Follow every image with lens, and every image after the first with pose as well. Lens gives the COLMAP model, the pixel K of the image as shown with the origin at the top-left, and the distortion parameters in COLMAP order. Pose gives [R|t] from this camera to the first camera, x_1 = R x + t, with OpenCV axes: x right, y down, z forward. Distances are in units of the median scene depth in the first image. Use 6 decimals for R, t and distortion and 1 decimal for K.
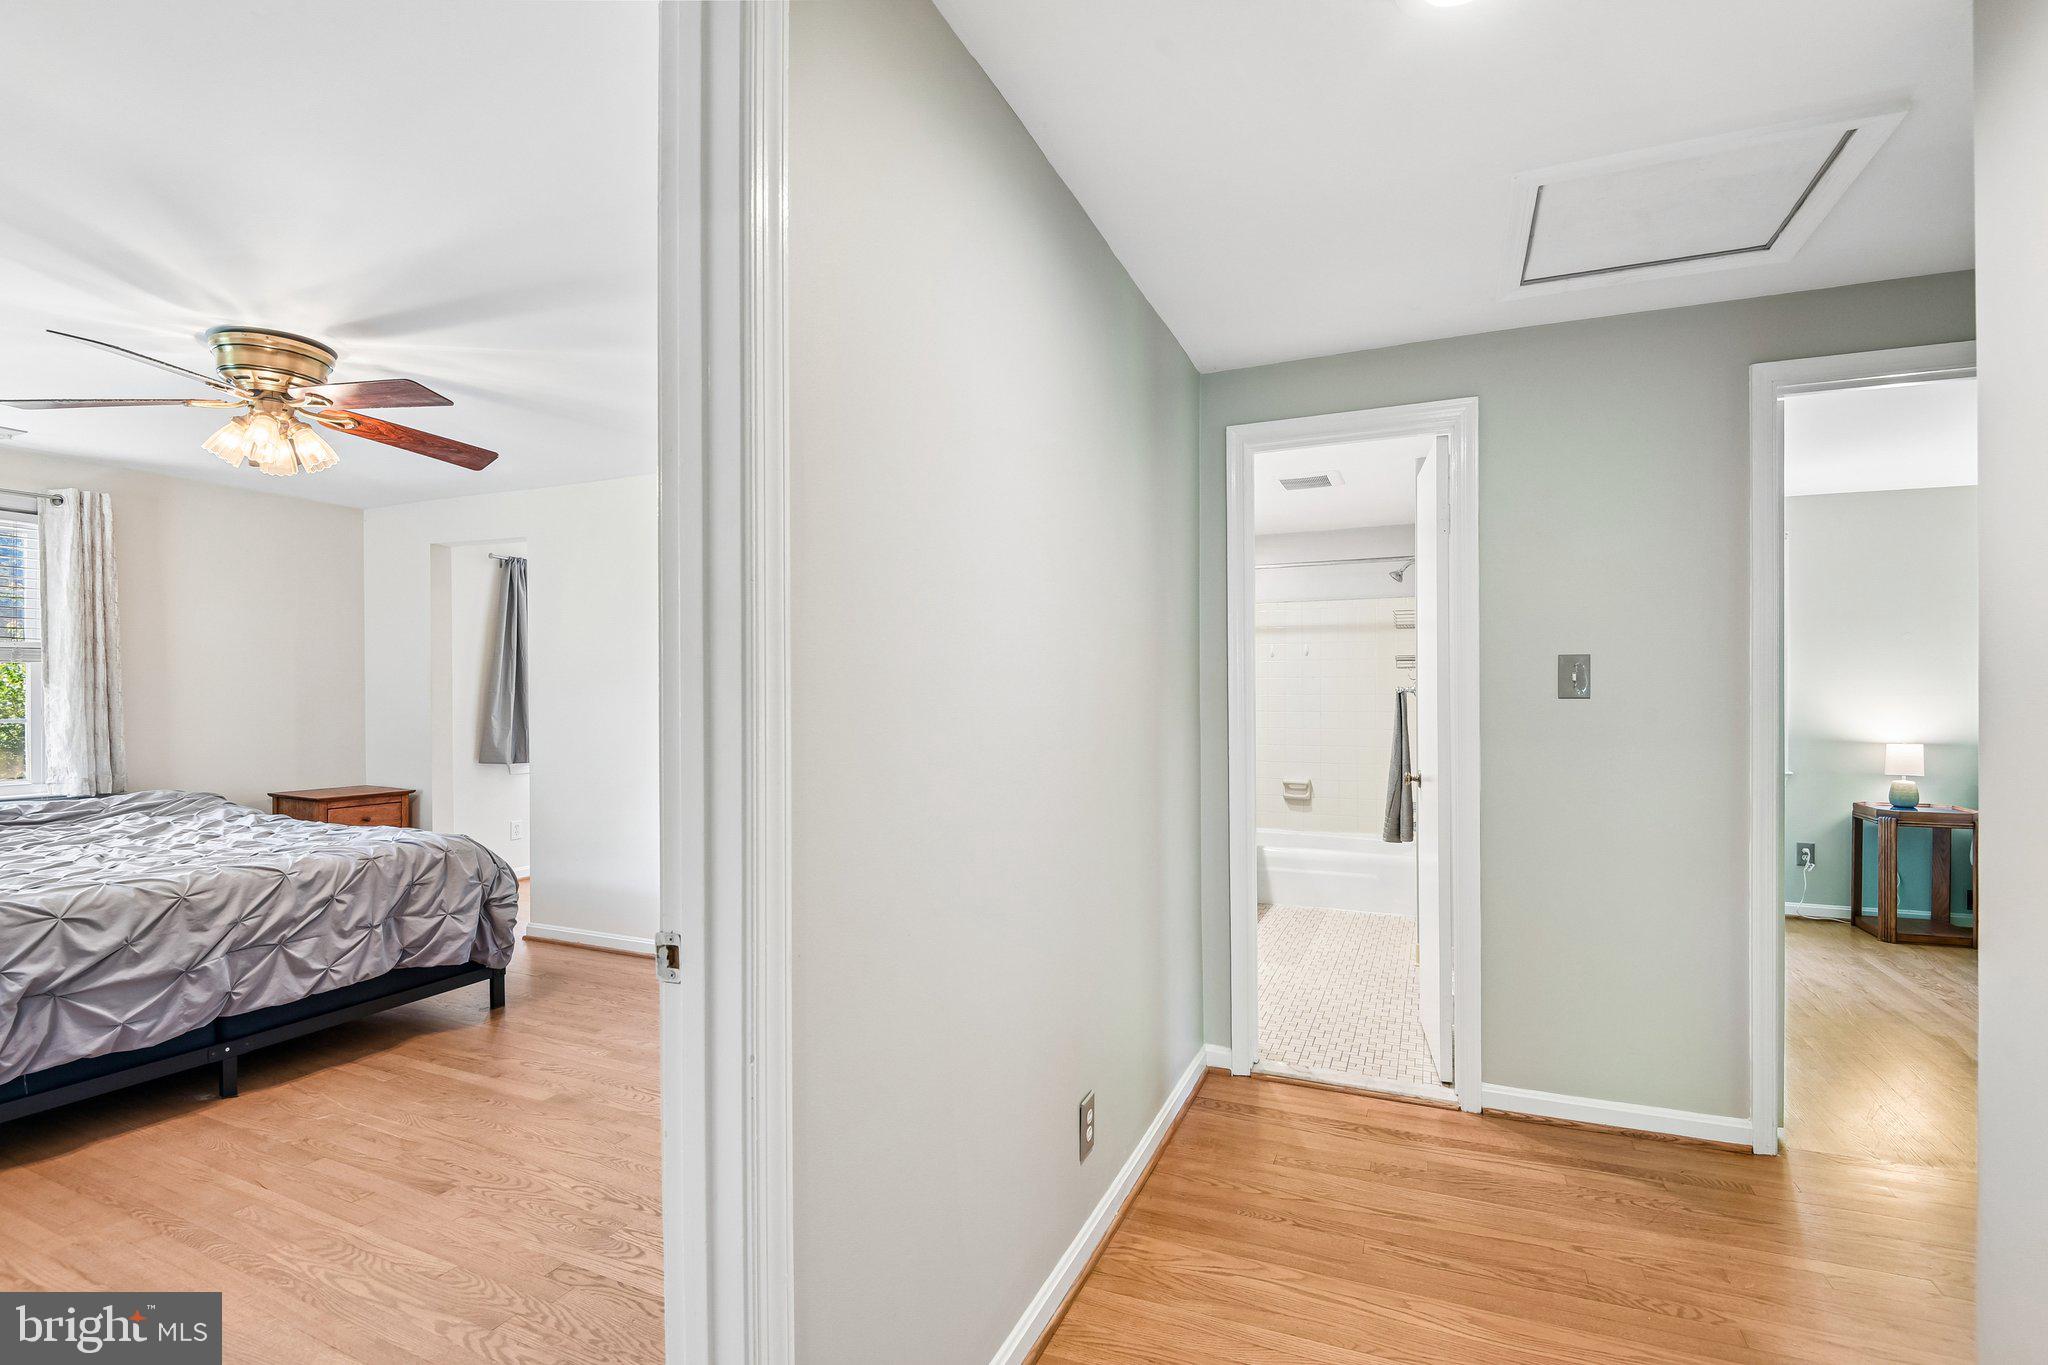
lens RADIAL K [[959.2, 0, 1009.9], [0, 959.2, 703.6], [0, 0, 1]] dist [0.000555, -0.018382]
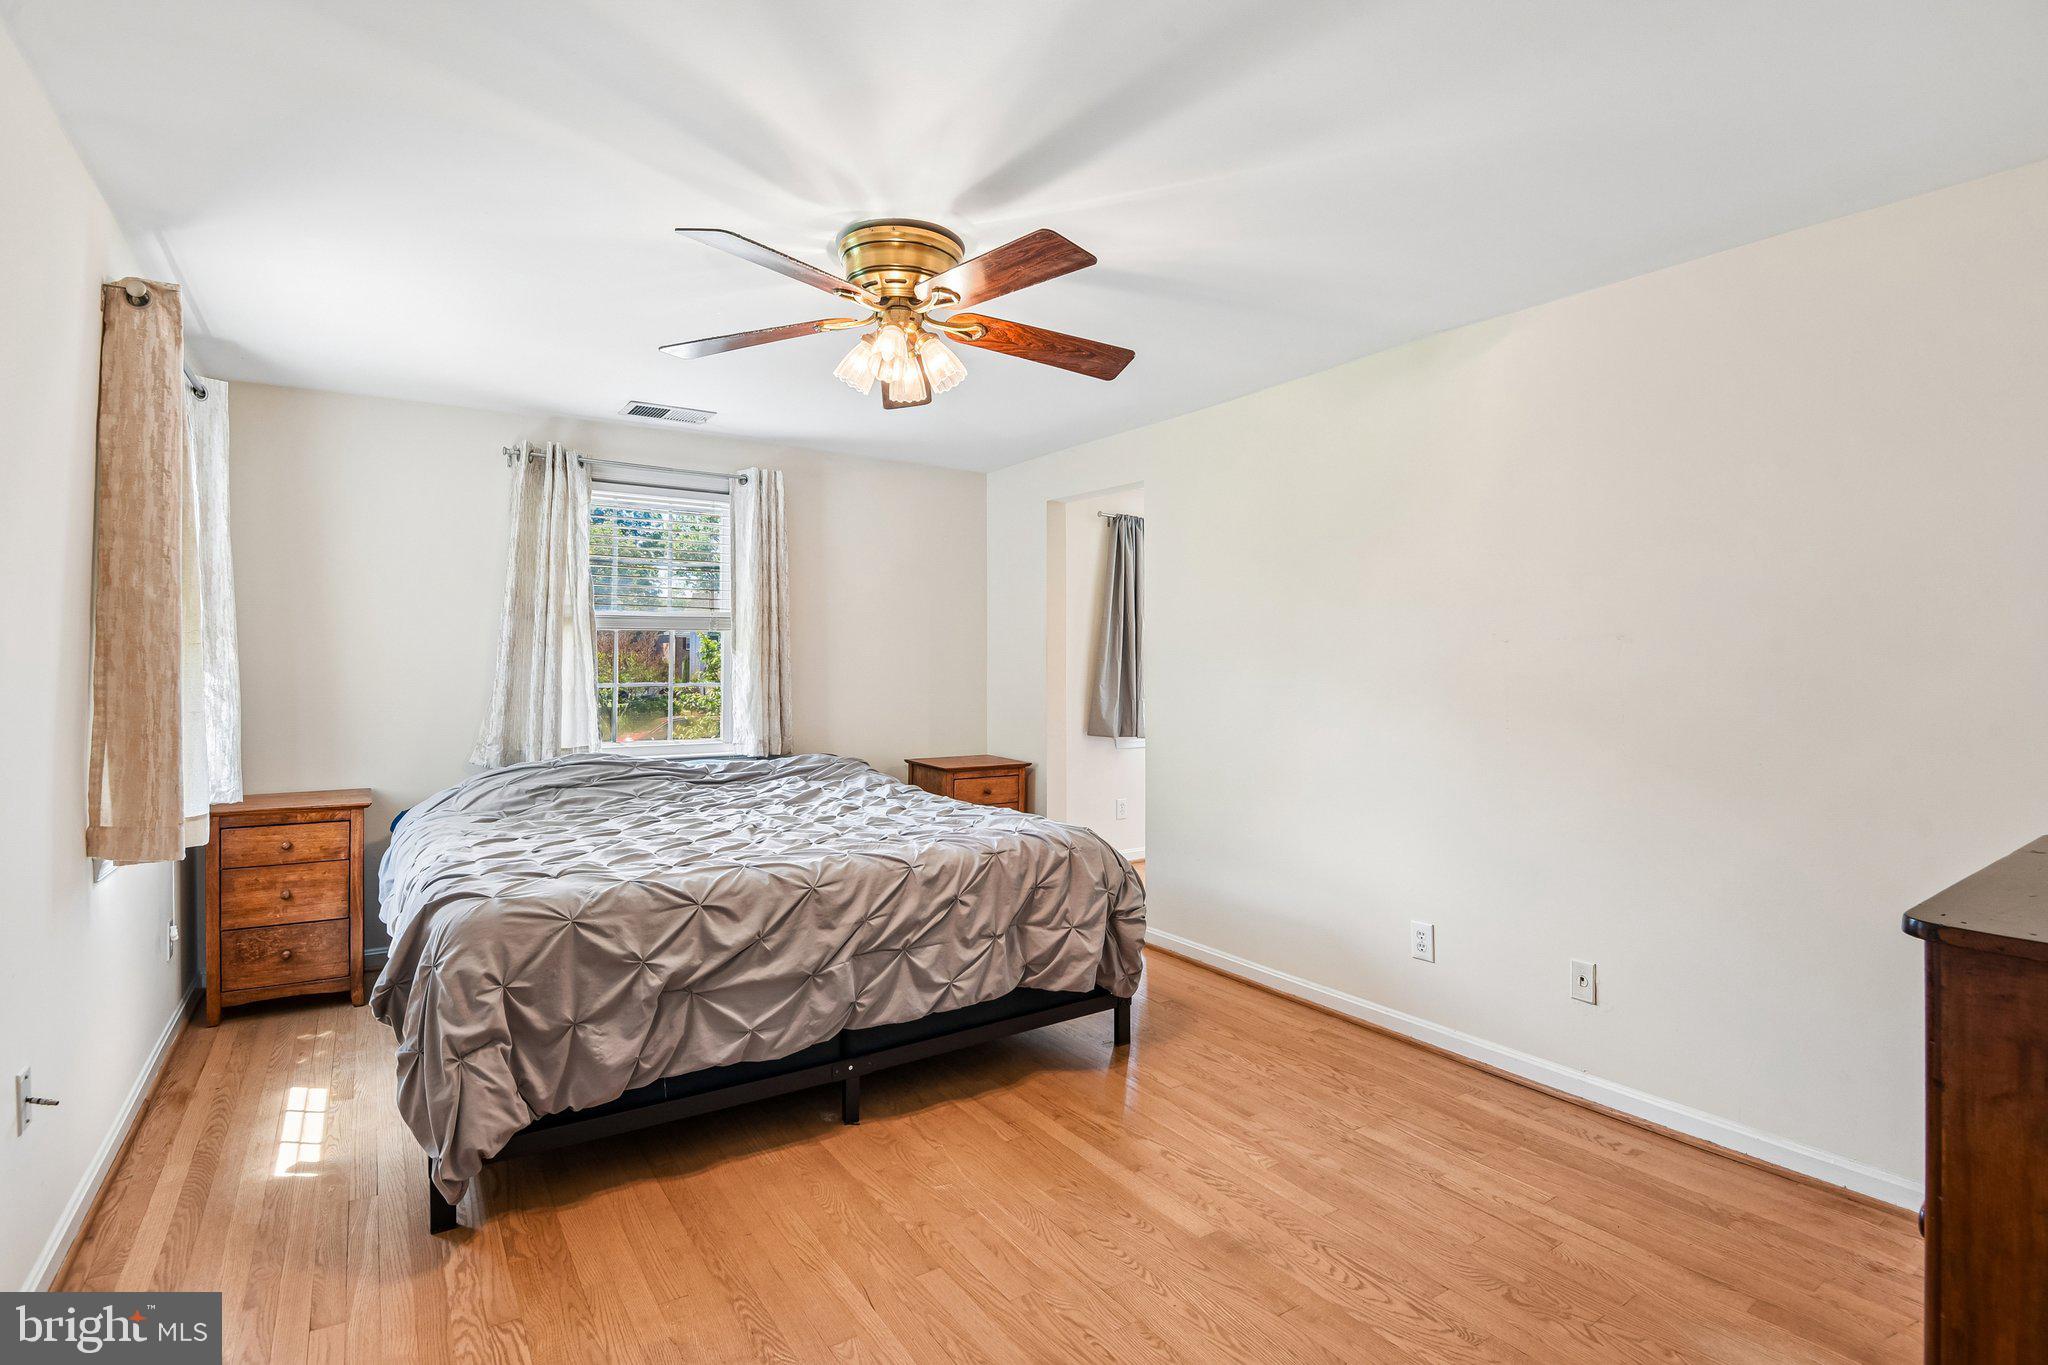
lens RADIAL K [[959.2, 0, 1027.3], [0, 959.2, 670.2], [0, 0, 1]] dist [0.000555, -0.018382]
pose [[0.854051, 0.005735, -0.520157, -0.212018], [-0.008211, 0.999963, -0.002457, 0.001819], [0.520124, 0.006370, 0.854067, 0.301439]]
